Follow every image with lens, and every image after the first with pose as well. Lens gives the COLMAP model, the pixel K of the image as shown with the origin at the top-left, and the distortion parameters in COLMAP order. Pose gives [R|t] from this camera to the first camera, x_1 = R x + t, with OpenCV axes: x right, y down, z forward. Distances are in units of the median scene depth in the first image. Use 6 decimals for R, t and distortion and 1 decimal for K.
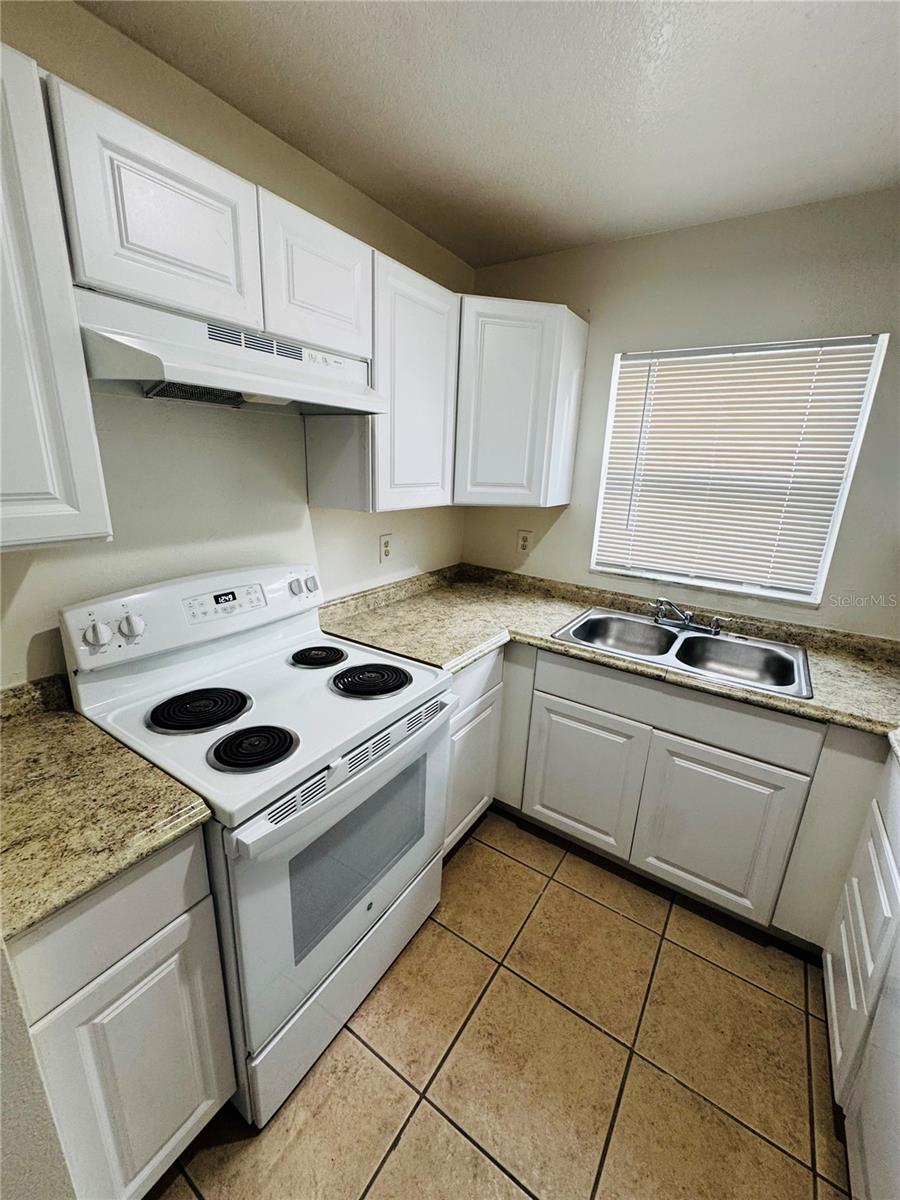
lens RADIAL K [[481.1, 0, 448.8], [0, 481.1, 599.3], [0, 0, 1]] dist [-0.007529, 0.000436]
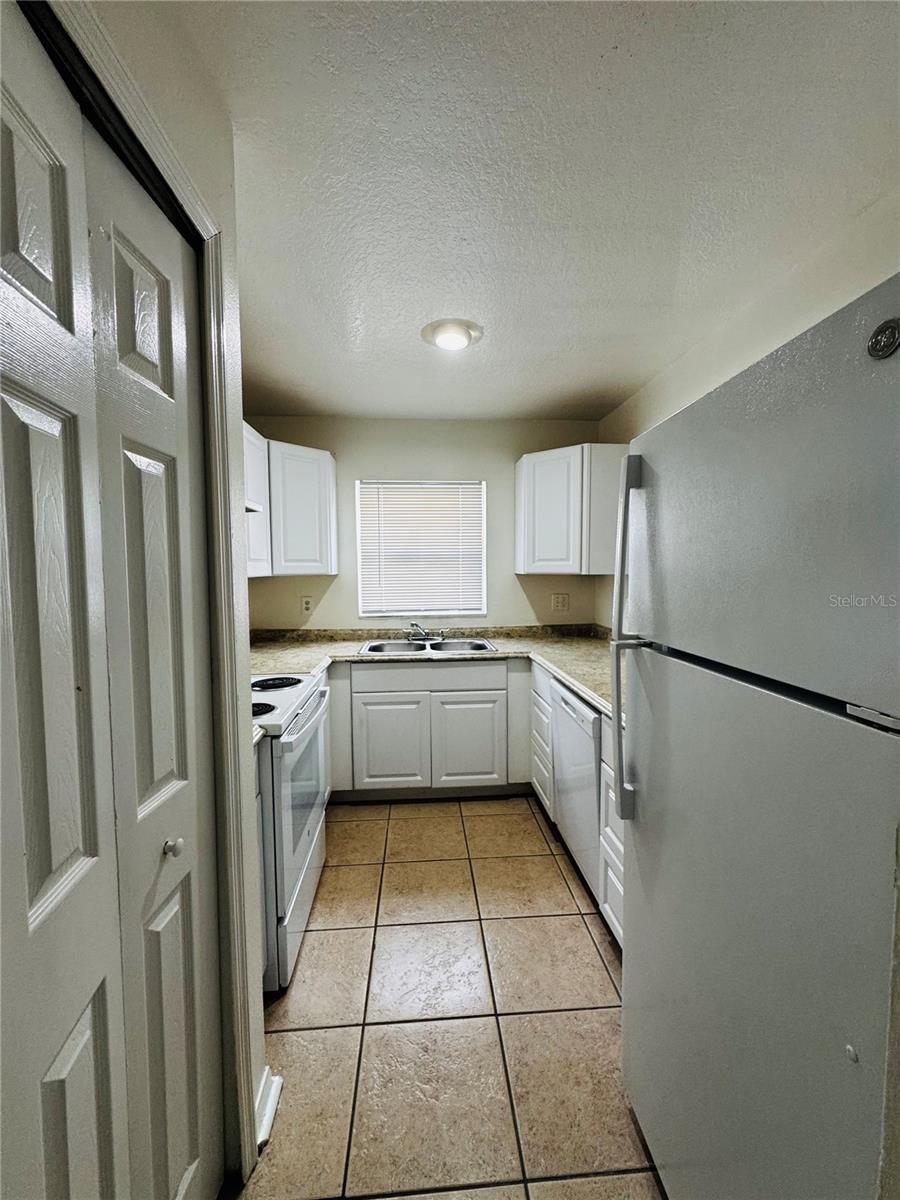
lens RADIAL K [[481.1, 0, 450.2], [0, 481.1, 595.7], [0, 0, 1]] dist [-0.007529, 0.000436]
pose [[0.789812, -0.082084, 0.607831, -0.457523], [0.207198, 0.968453, -0.138448, 0.167215], [-0.577292, 0.235289, 0.781903, -0.387949]]
